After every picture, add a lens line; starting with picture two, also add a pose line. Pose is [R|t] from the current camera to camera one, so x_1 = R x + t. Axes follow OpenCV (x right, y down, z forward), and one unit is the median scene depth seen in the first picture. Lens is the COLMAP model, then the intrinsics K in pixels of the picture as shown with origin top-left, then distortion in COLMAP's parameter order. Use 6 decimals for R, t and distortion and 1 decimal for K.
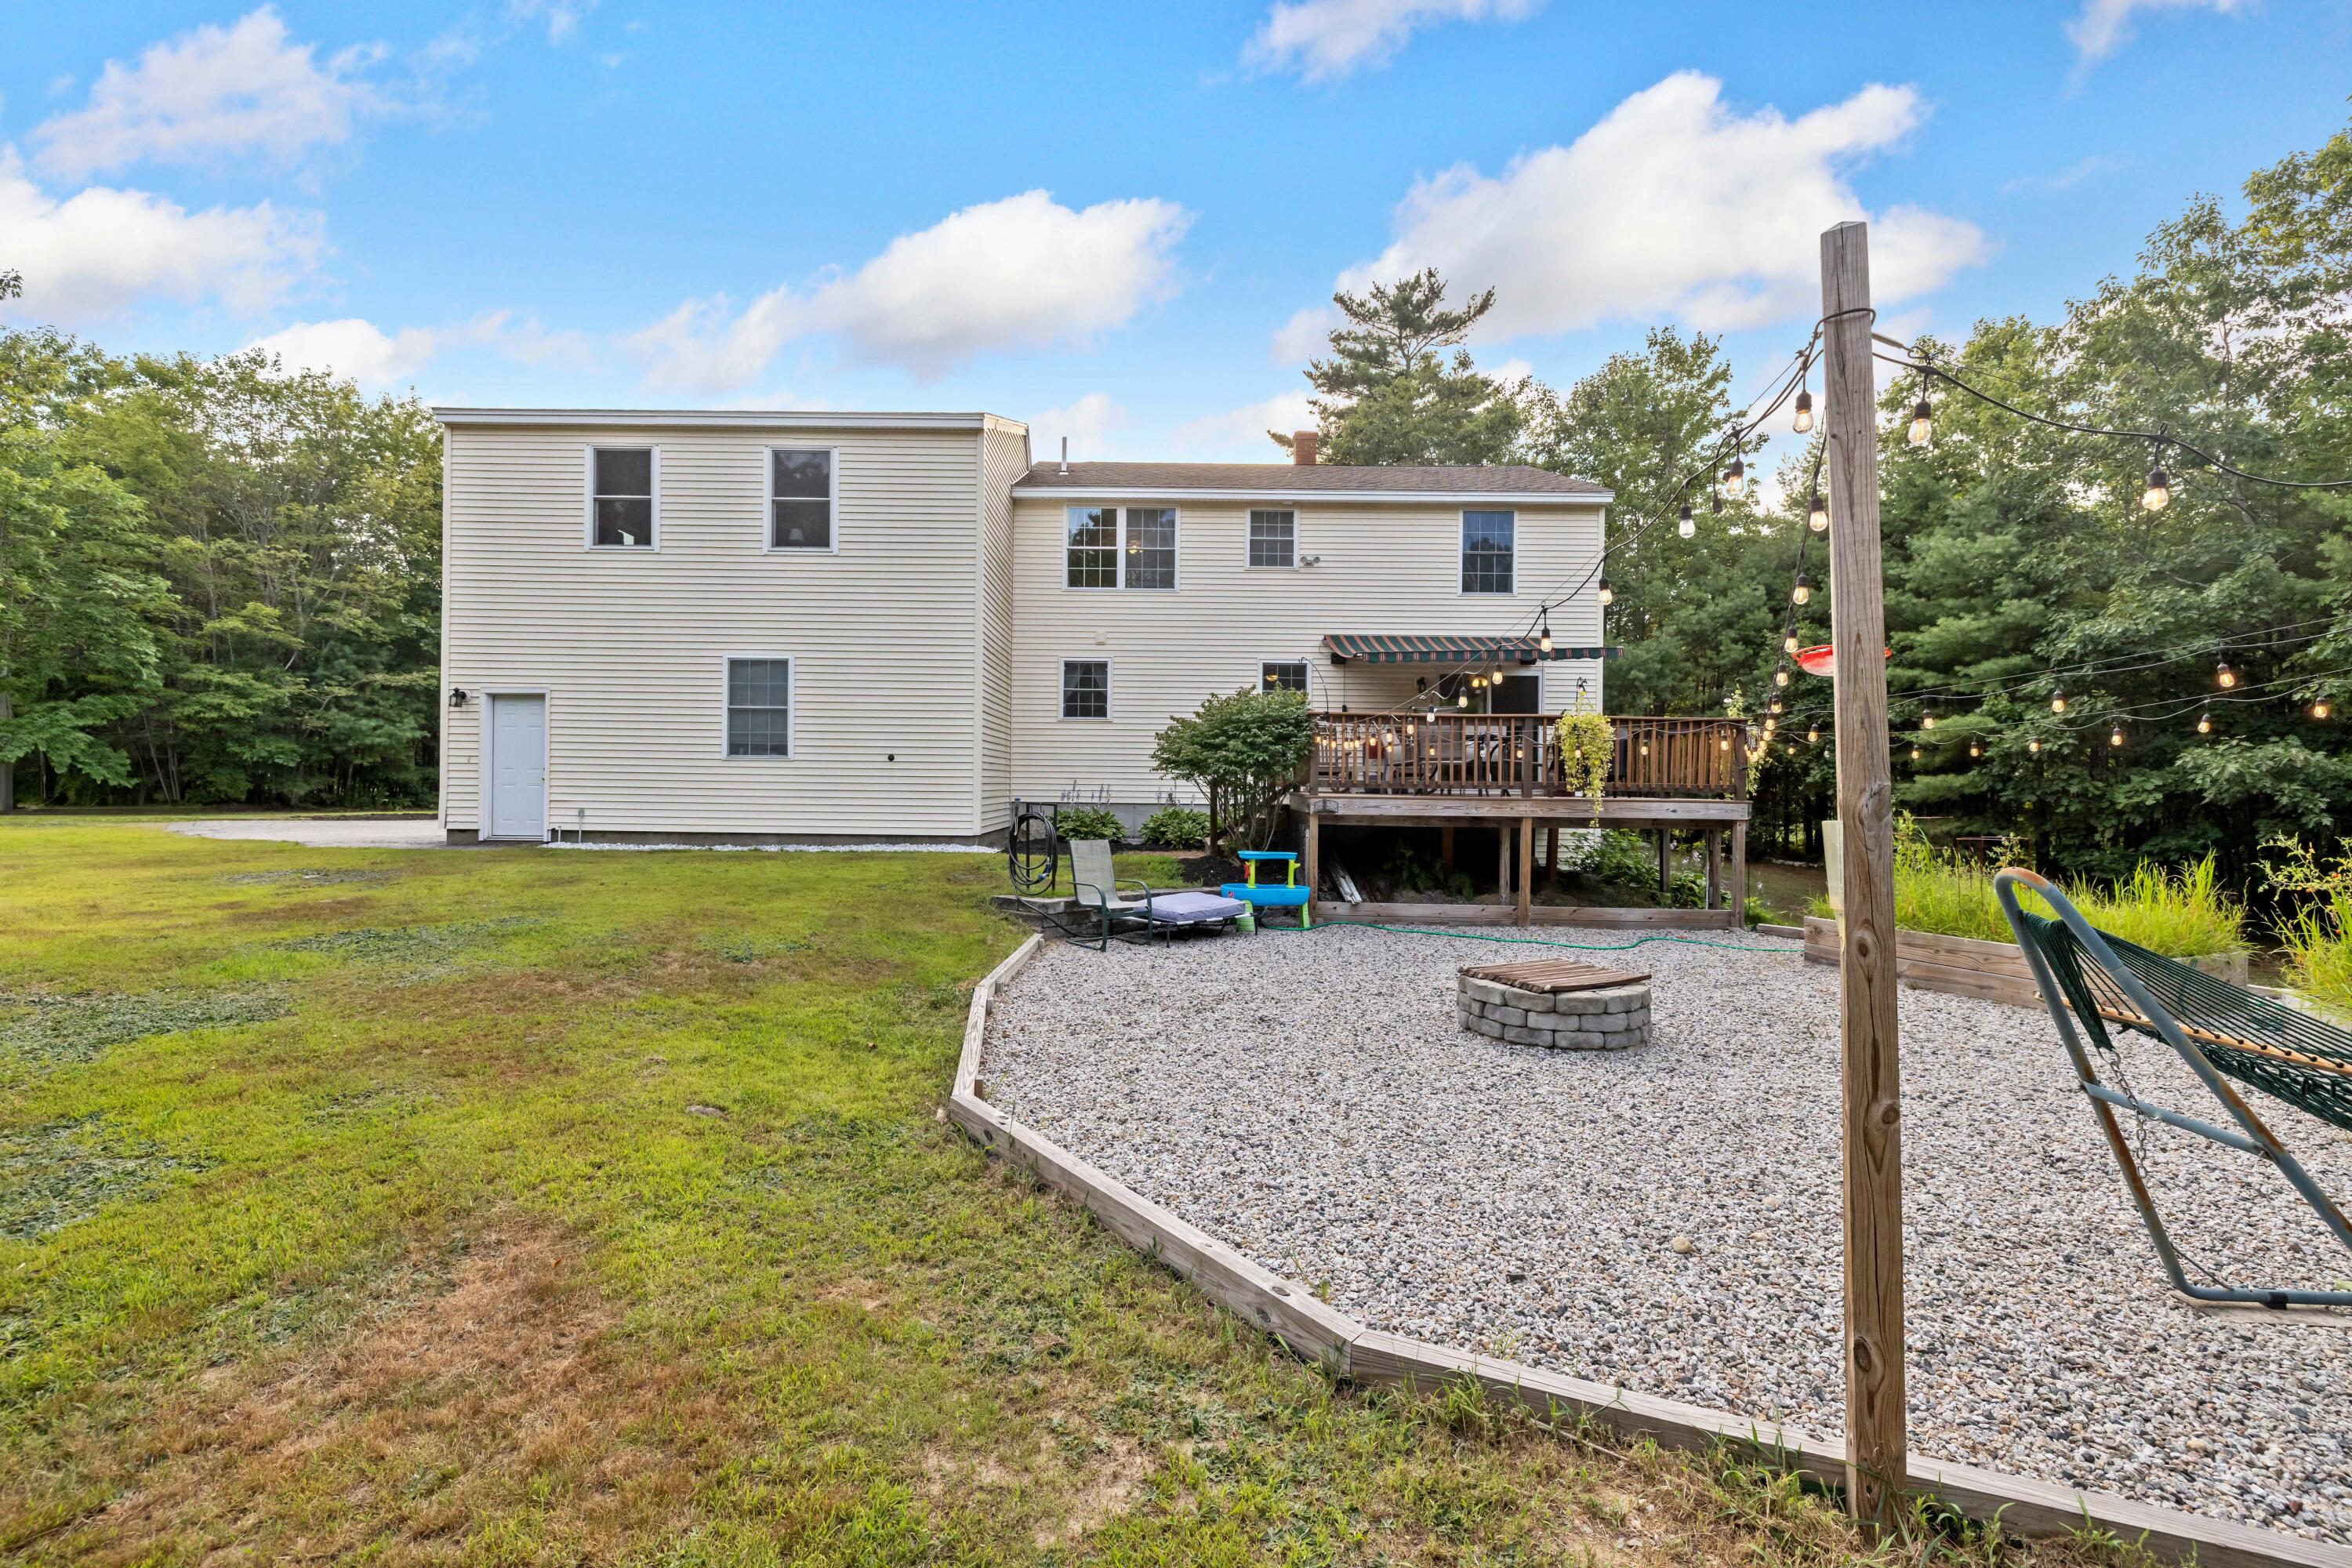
lens RADIAL K [[996.1, 0, 1176.0], [0, 996.1, 784.0], [0, 0, 1]] dist [0.001838, 0.000222]
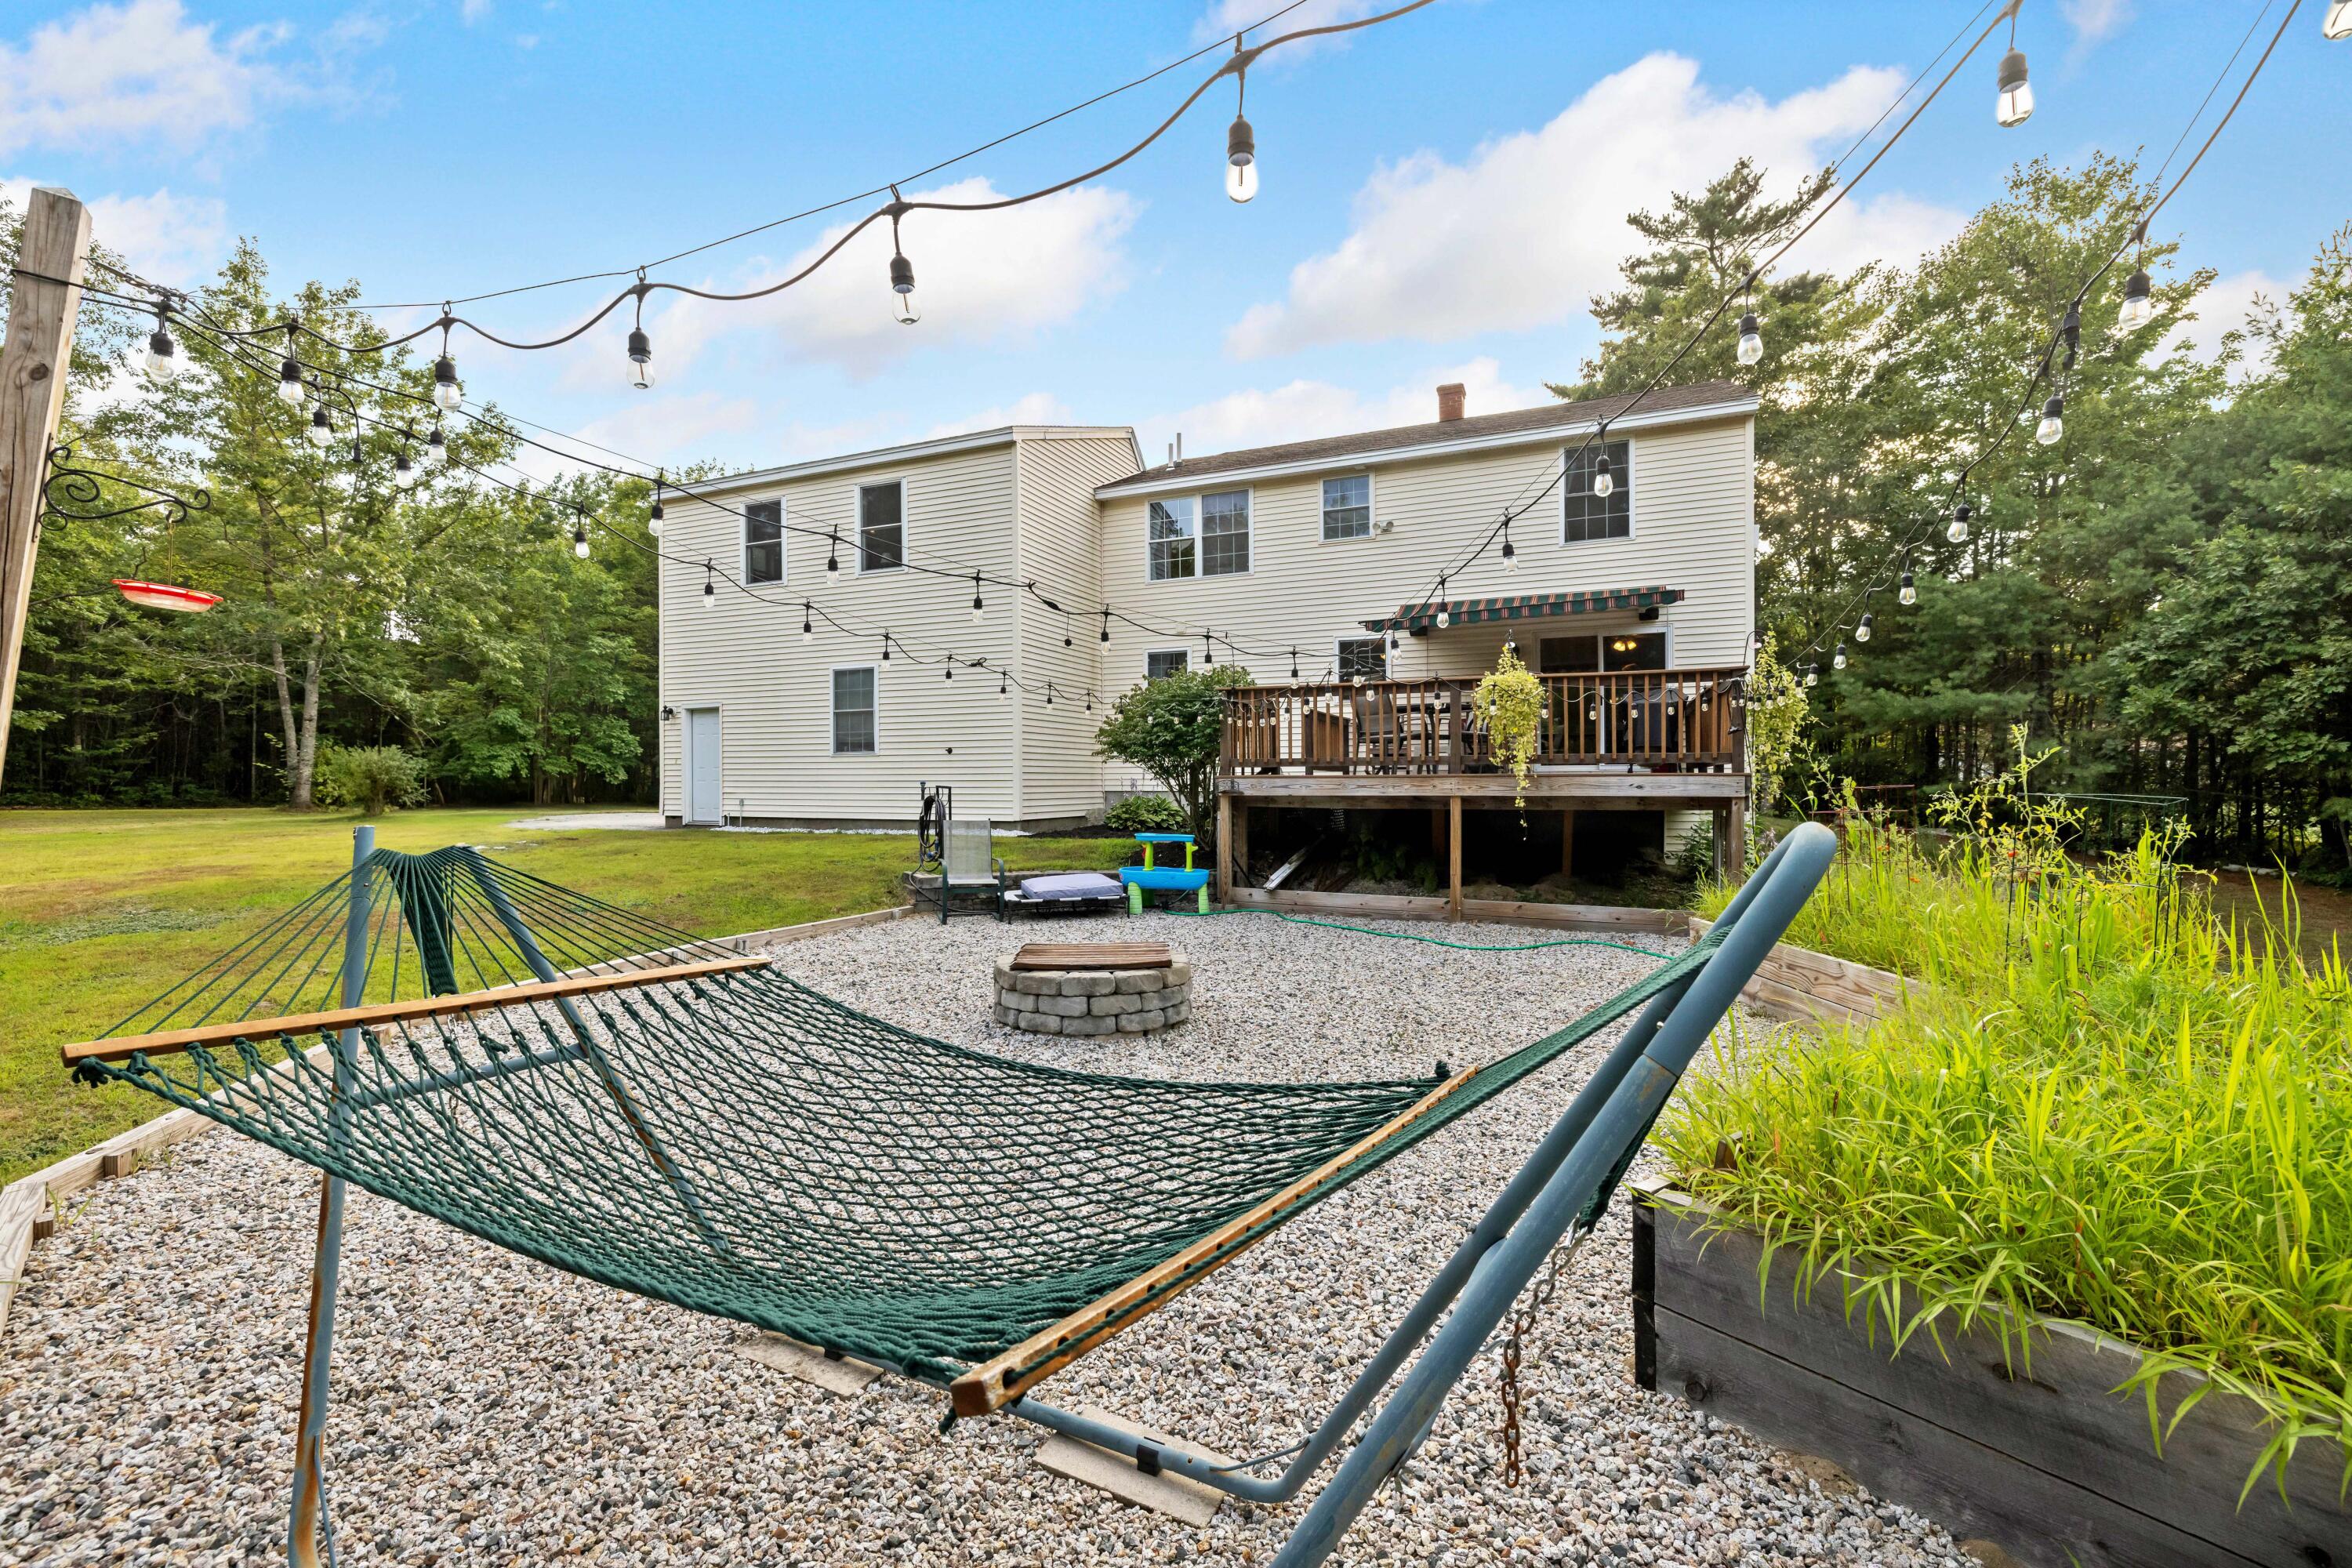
lens RADIAL K [[996.1, 0, 1176.0], [0, 996.1, 784.0], [0, 0, 1]] dist [0.001838, 0.000222]
pose [[0.916005, -0.014517, -0.400905, 0.328247], [0.014572, 0.999890, -0.002912, 0.014841], [0.400903, -0.003175, 0.916115, 0.075170]]
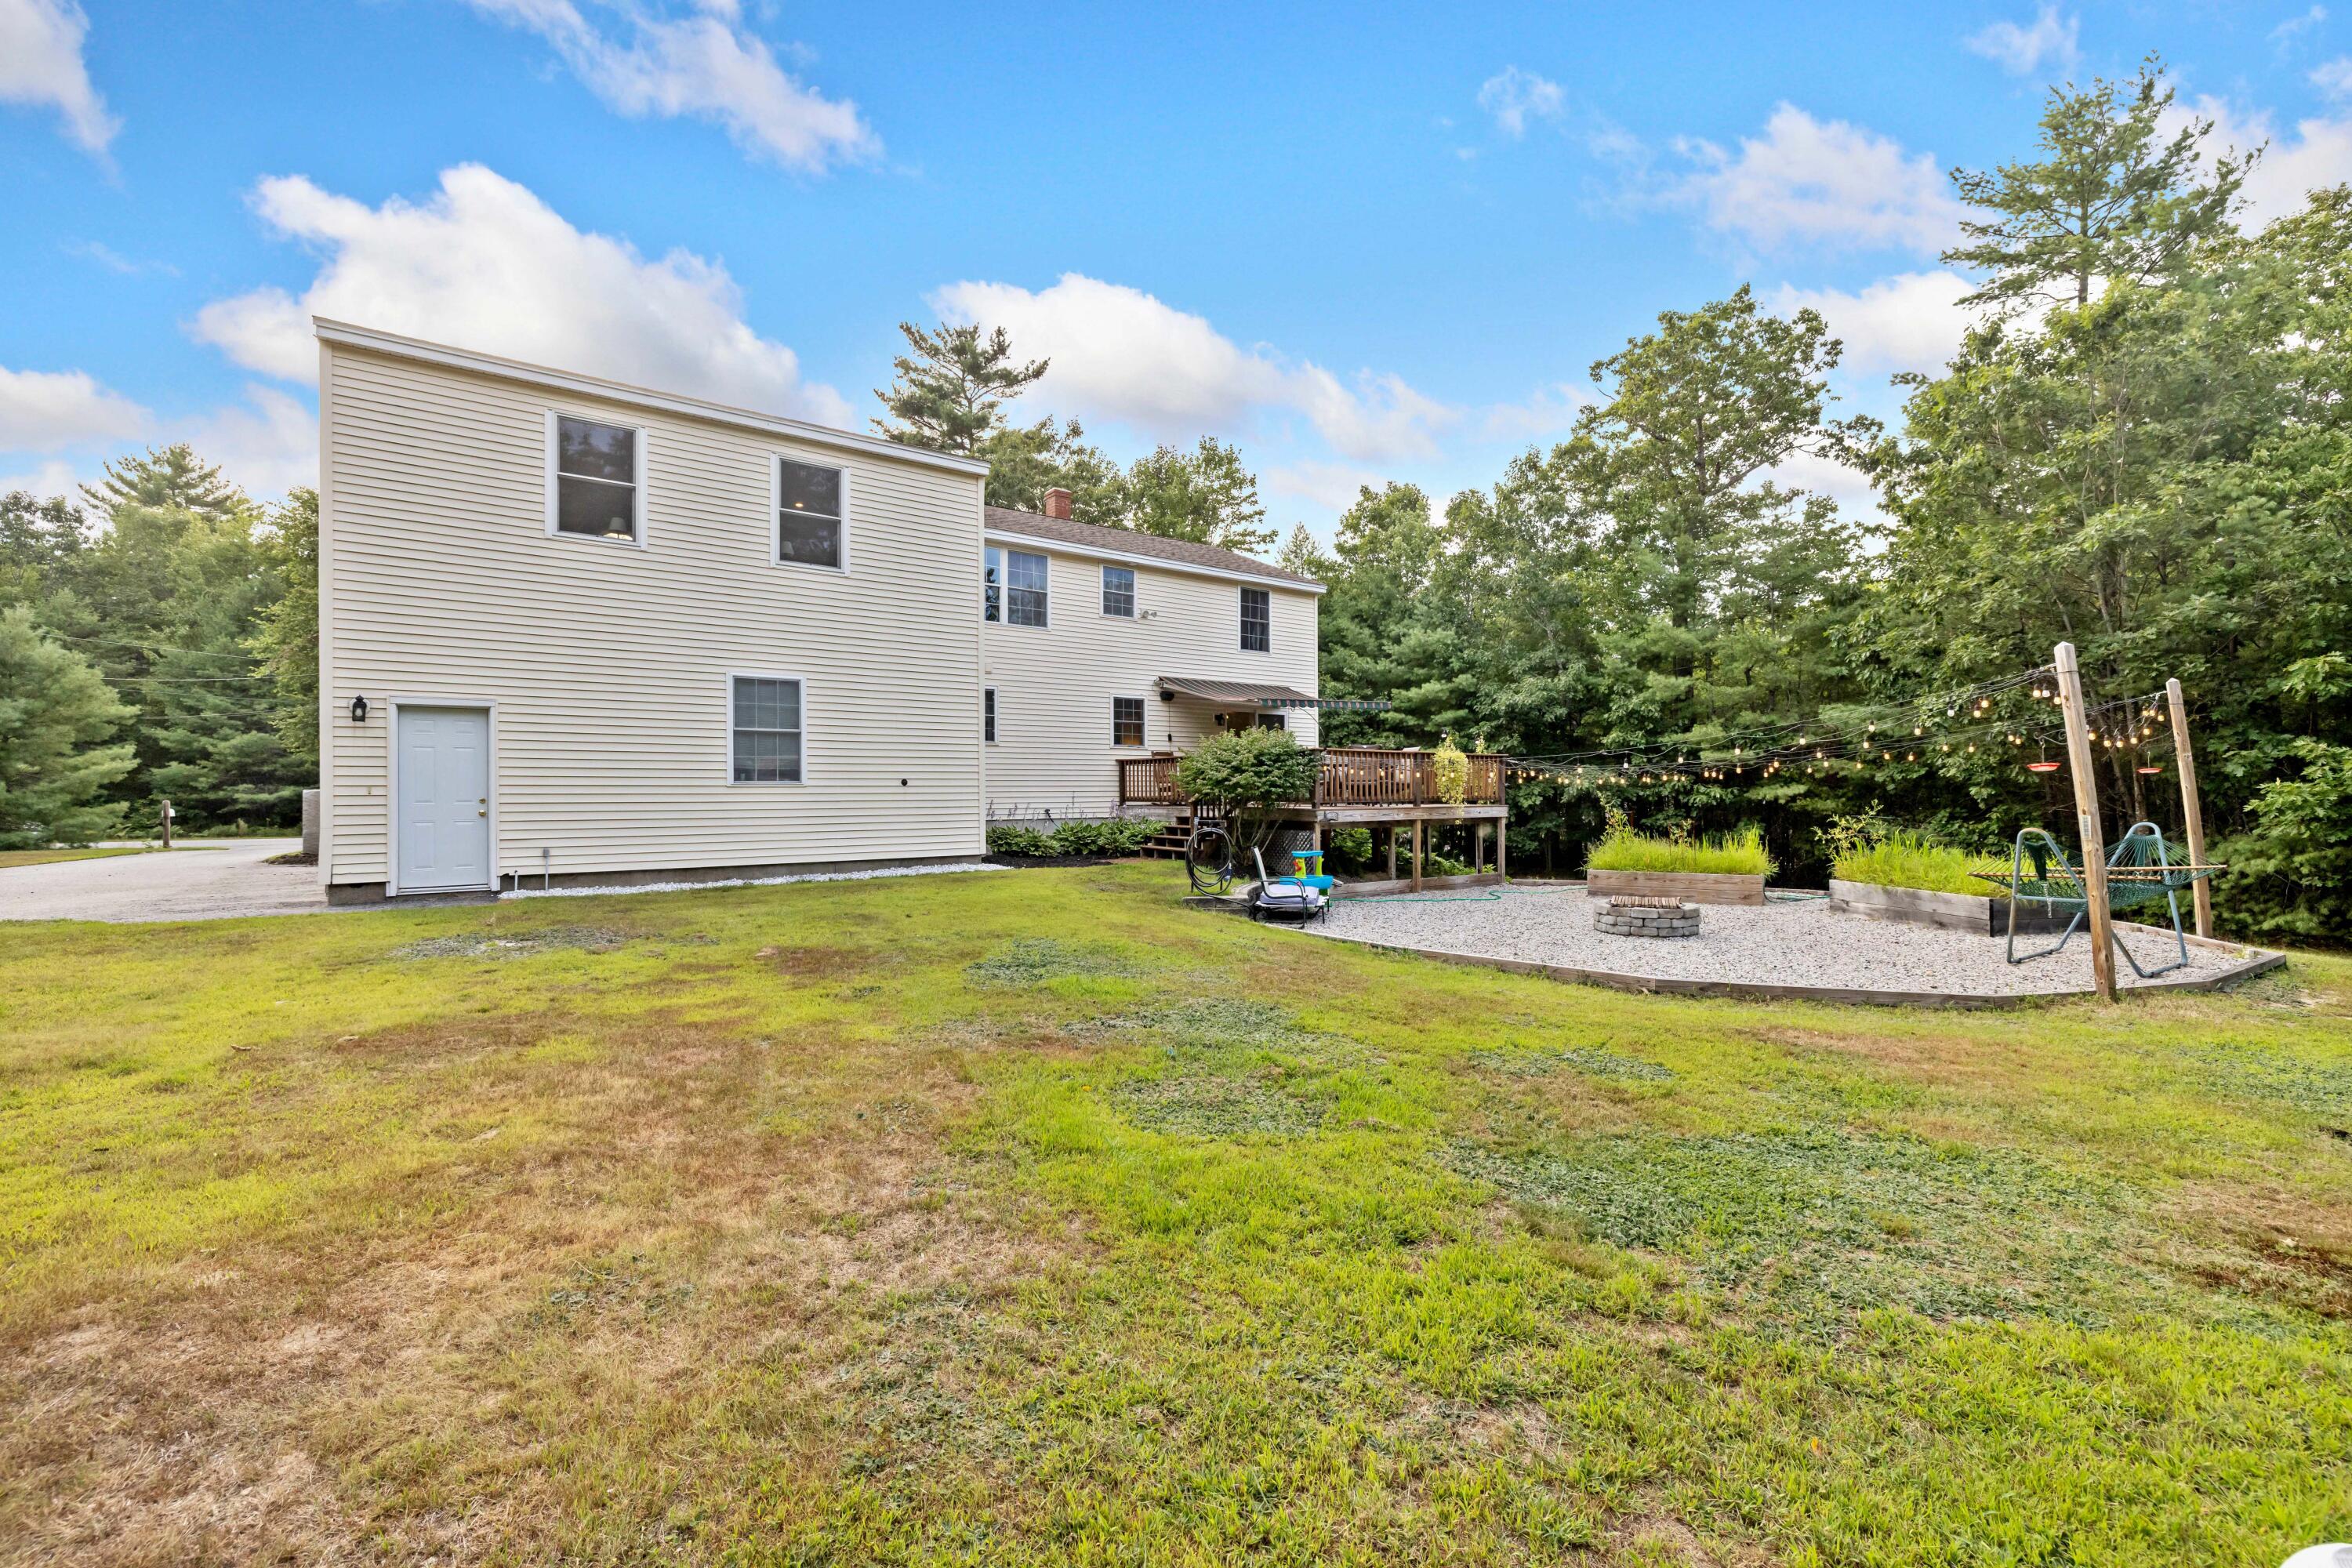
lens RADIAL K [[998.2, 0, 1195.5], [0, 998.2, 786.4], [0, 0, 1]] dist [-0.002582, -0.000172]
pose [[0.786473, -0.013365, 0.617480, -0.578657], [0.017066, 0.999854, -0.000096, -0.014333], [-0.617389, 0.010614, 0.786586, 0.014137]]
